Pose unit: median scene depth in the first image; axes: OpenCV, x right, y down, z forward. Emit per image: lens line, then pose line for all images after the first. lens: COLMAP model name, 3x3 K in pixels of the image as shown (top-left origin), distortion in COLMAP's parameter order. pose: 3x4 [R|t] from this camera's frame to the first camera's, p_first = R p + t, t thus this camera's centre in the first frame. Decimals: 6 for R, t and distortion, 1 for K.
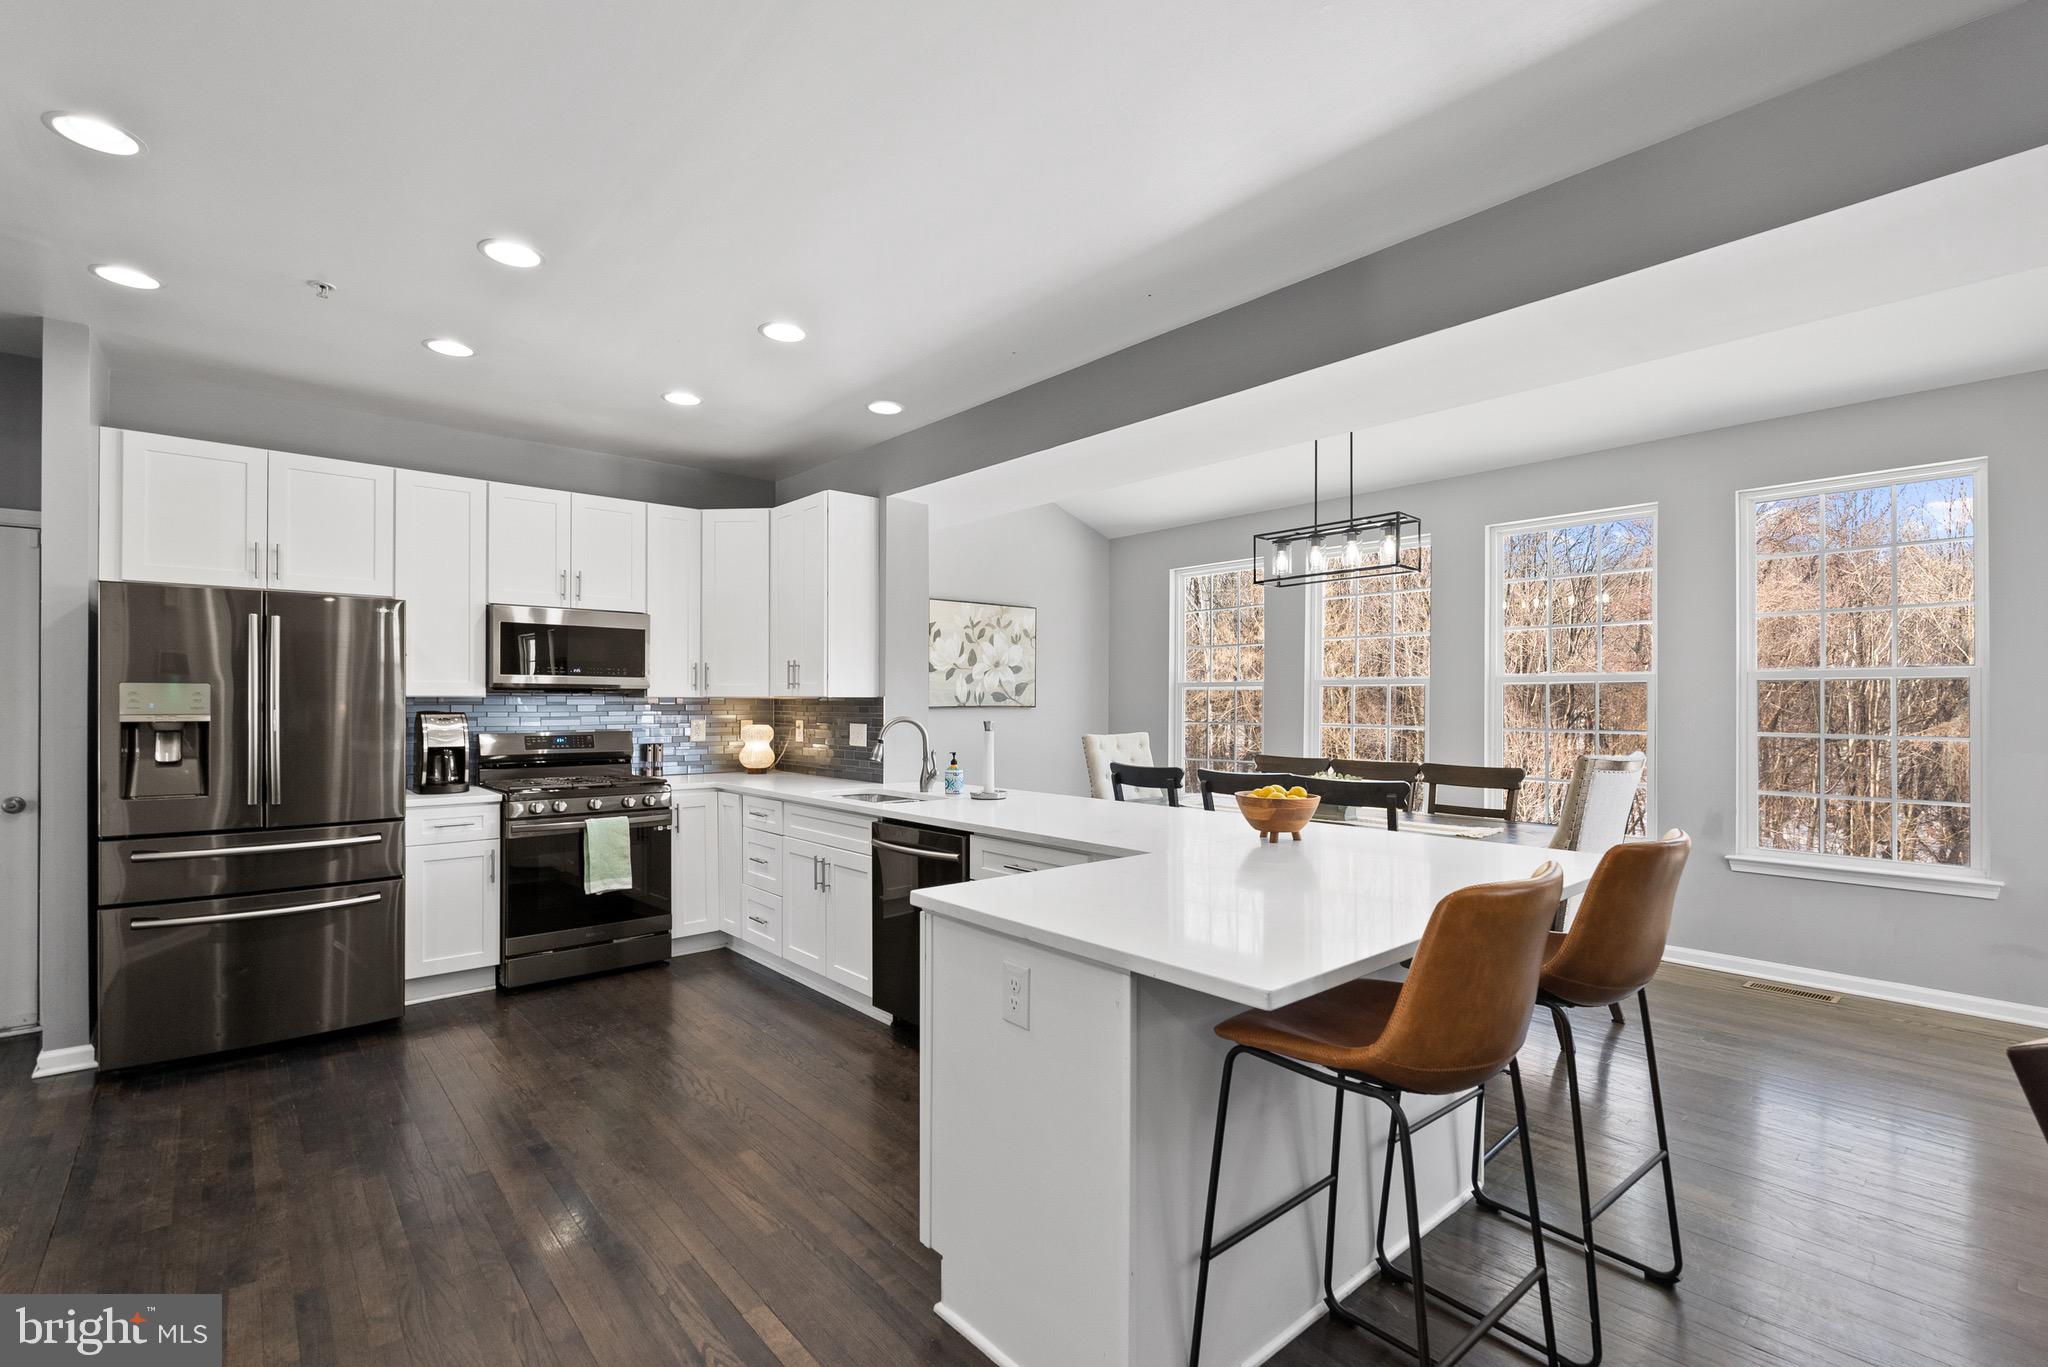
lens RADIAL K [[918.7, 0, 1020.9], [0, 918.7, 696.3], [0, 0, 1]] dist [0.002055, -0.000170]
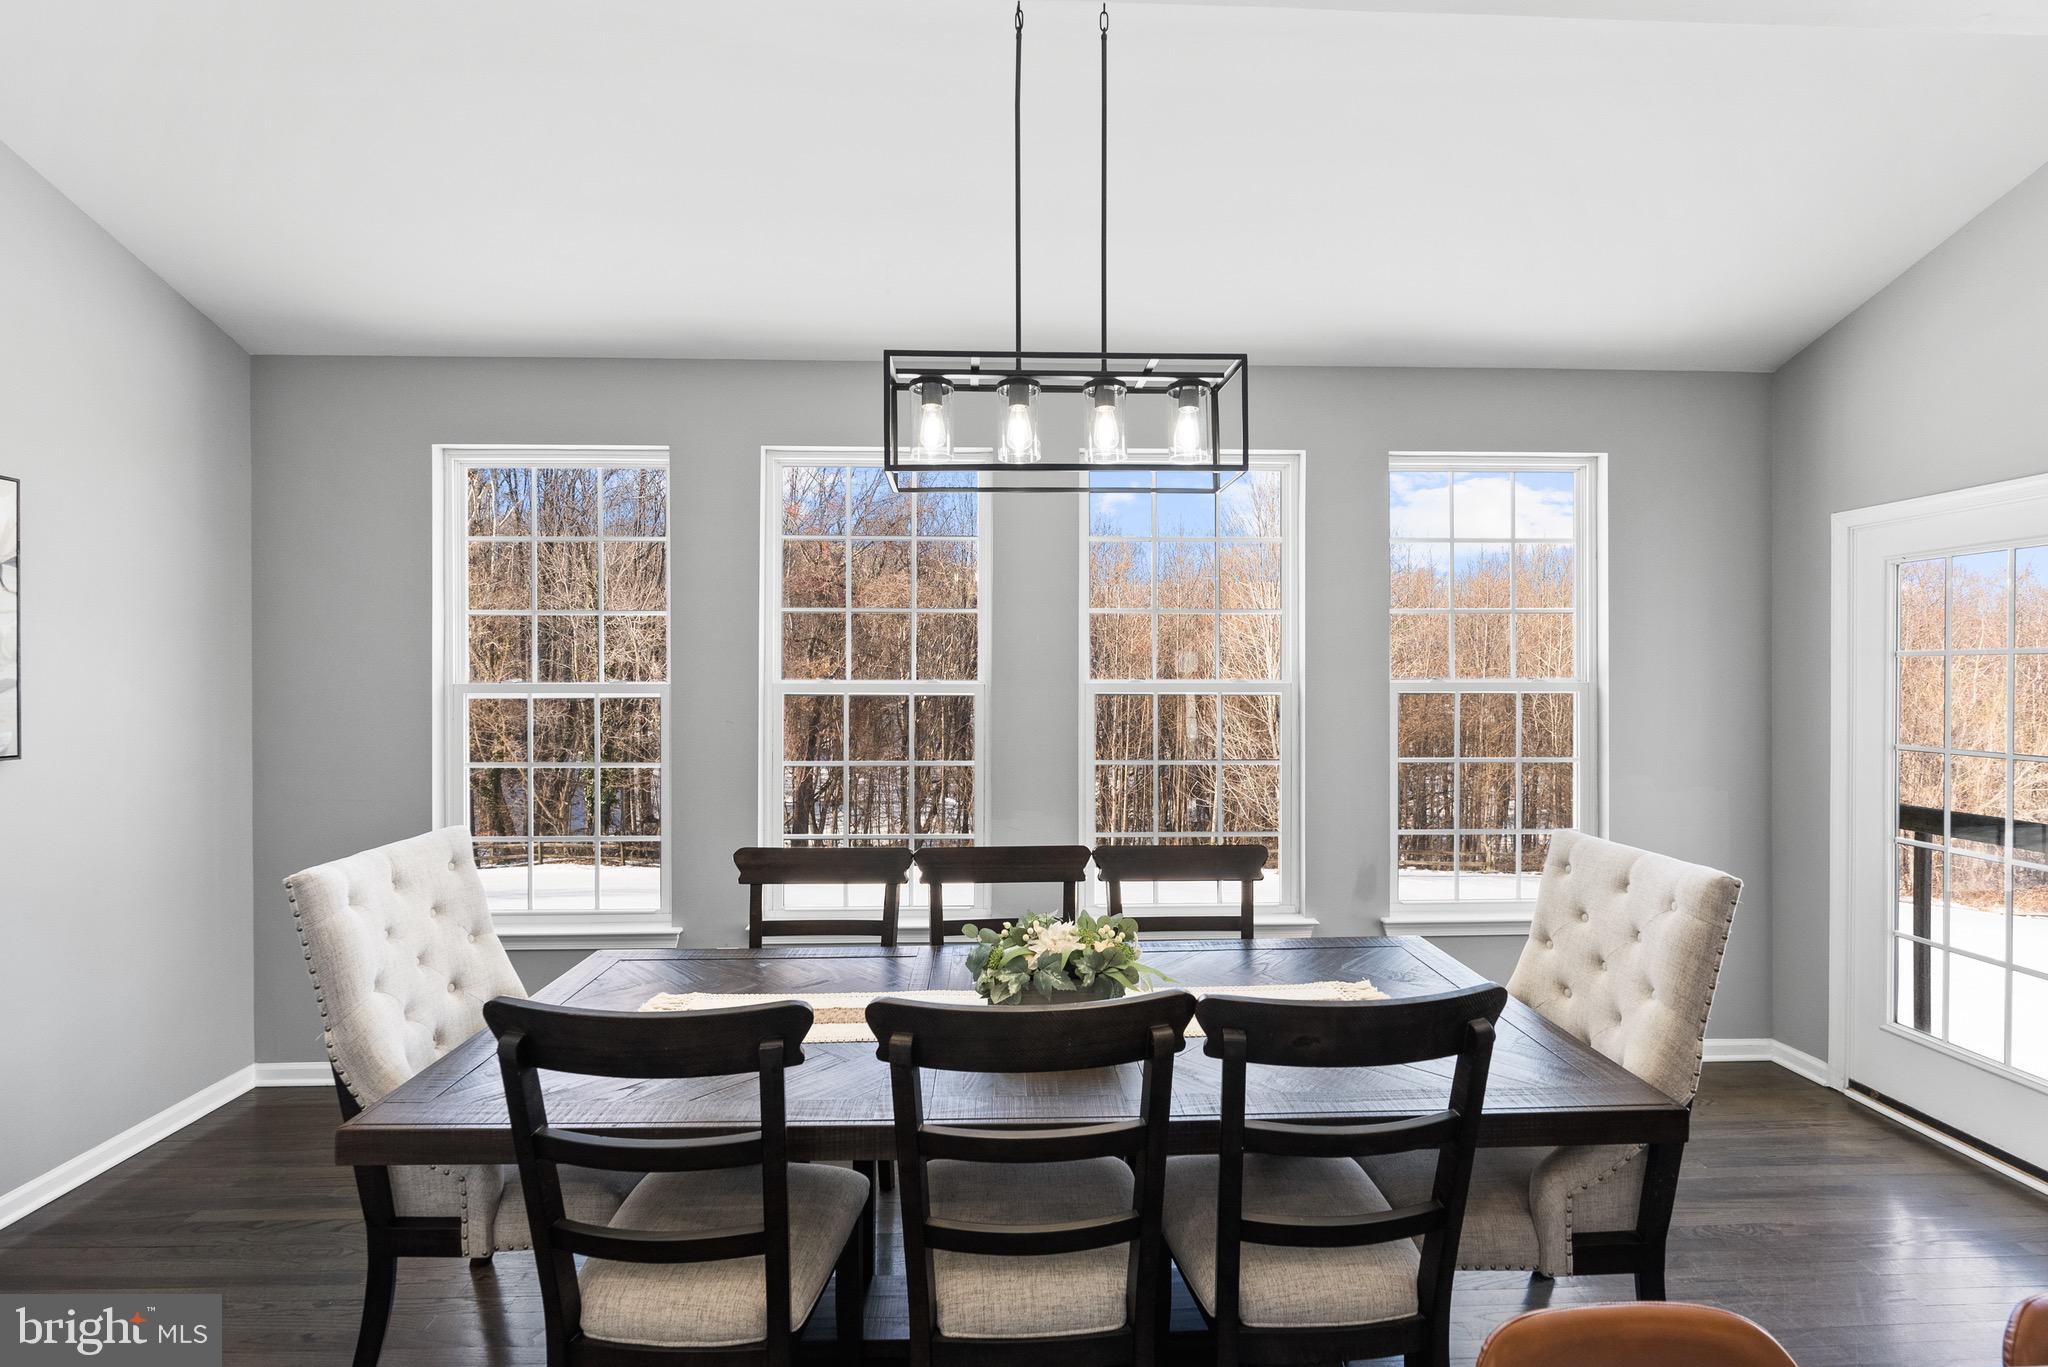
lens RADIAL K [[918.7, 0, 1022.8], [0, 918.7, 679.5], [0, 0, 1]] dist [0.002055, -0.000170]
pose [[0.631905, -0.009868, 0.774983, -0.022834], [-0.004309, 0.999859, 0.016244, -0.039847], [-0.775034, -0.013604, 0.631773, 0.747525]]
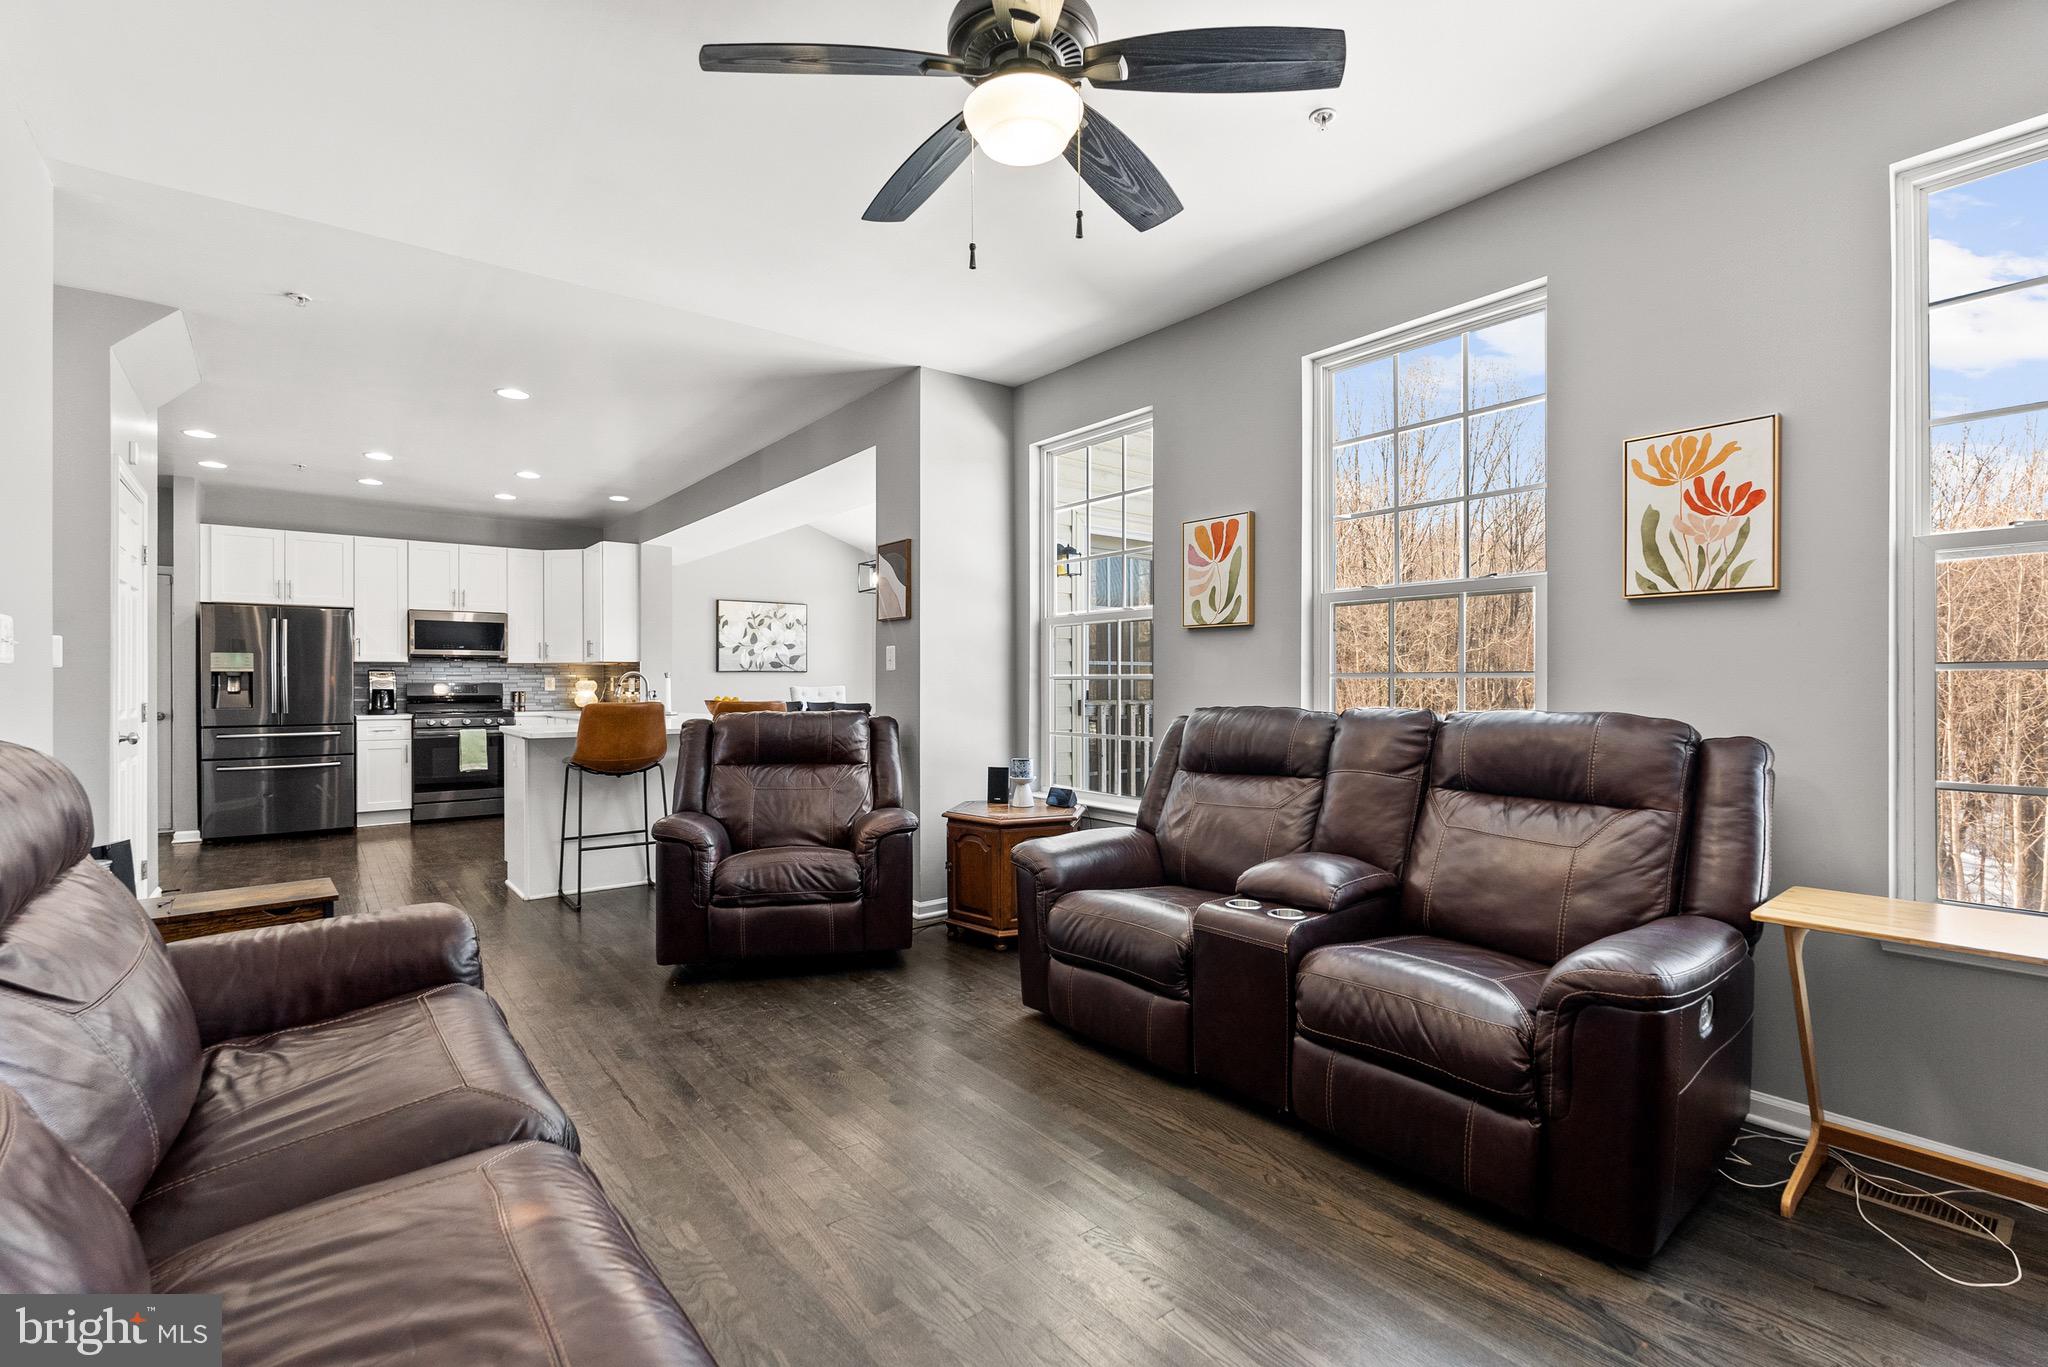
lens RADIAL K [[918.7, 0, 1029.7], [0, 918.7, 684.3], [0, 0, 1]] dist [0.002055, -0.000170]
pose [[0.998729, -0.004417, -0.050210, 0.725760], [0.004706, 0.999973, 0.005651, 0.040514], [0.050184, -0.005881, 0.998723, -0.733645]]
